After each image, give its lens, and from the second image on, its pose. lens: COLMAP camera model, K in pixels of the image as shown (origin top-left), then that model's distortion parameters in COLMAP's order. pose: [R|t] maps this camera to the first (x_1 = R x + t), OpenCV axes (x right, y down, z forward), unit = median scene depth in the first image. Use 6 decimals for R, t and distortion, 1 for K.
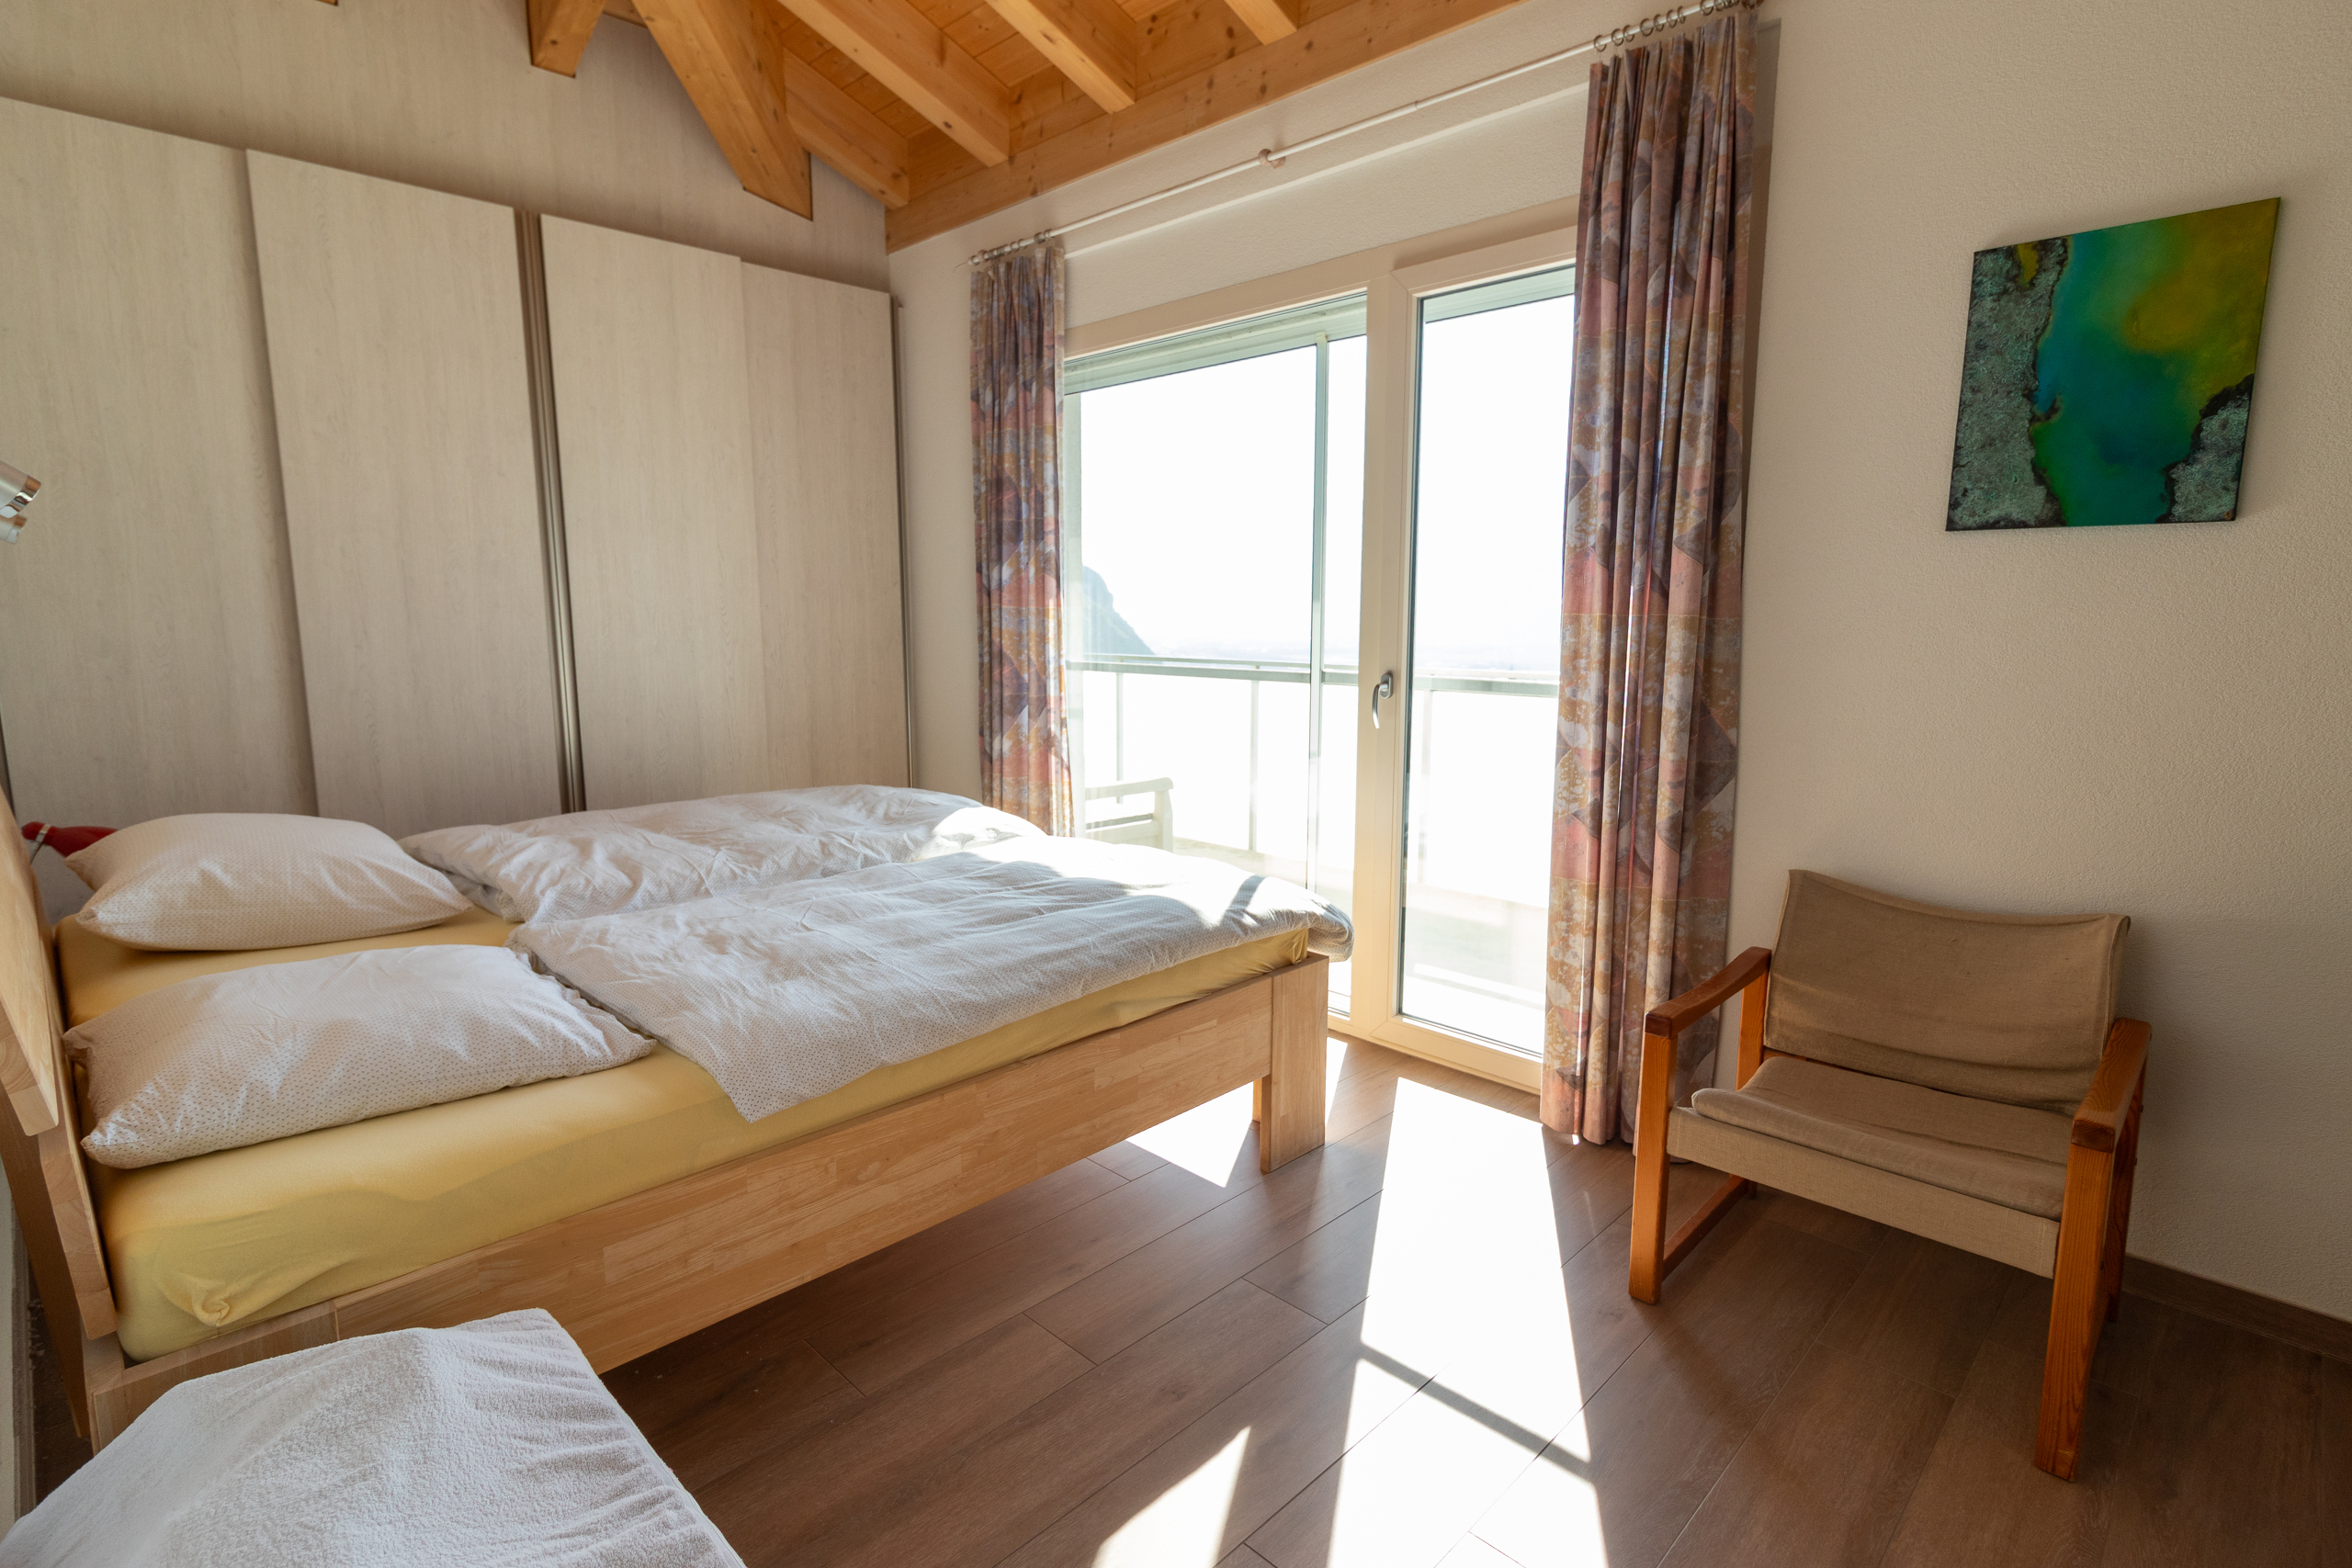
lens RADIAL K [[1129.6, 0, 1174.5], [0, 1129.6, 772.2], [0, 0, 1]] dist [-0.000227, 0.000638]
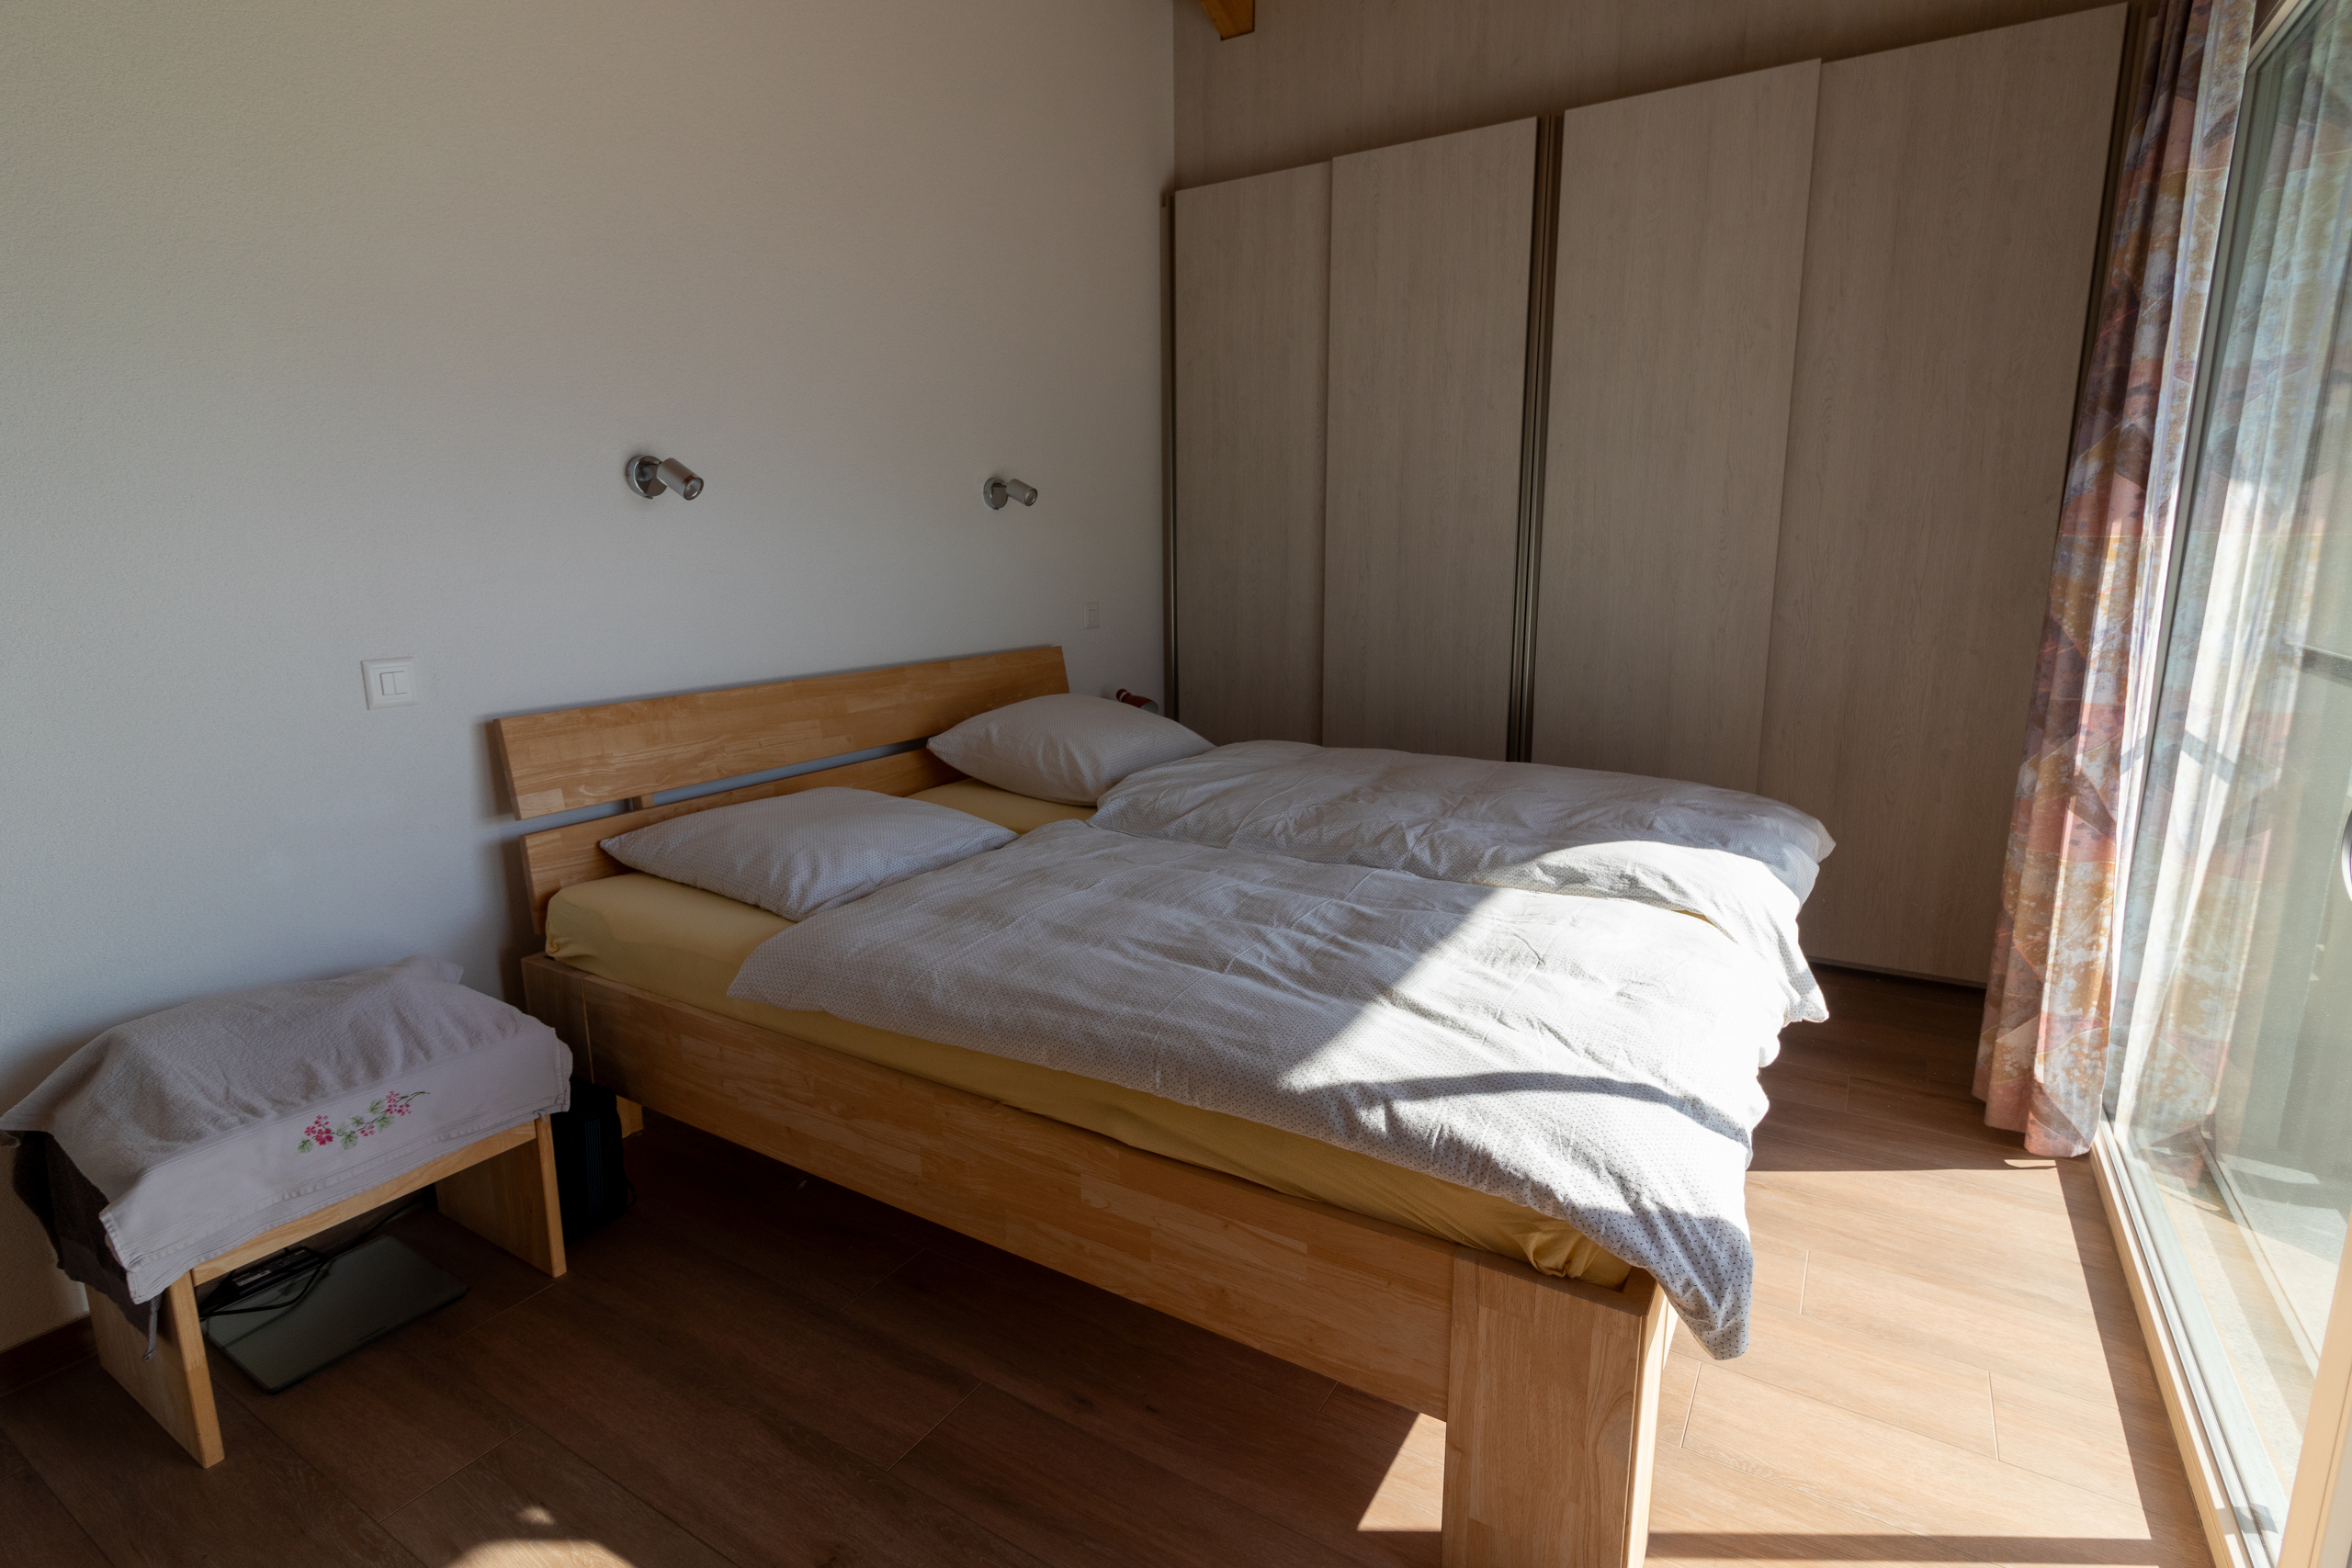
lens RADIAL K [[1157.5, 0, 1161.8], [0, 1157.5, 770.7], [0, 0, 1]] dist [0.001921, 0.000323]
pose [[0.222678, 0.184965, -0.957184, 0.572568], [-0.131379, 0.978574, 0.158535, -0.114697], [0.965999, 0.090451, 0.242208, 0.778545]]
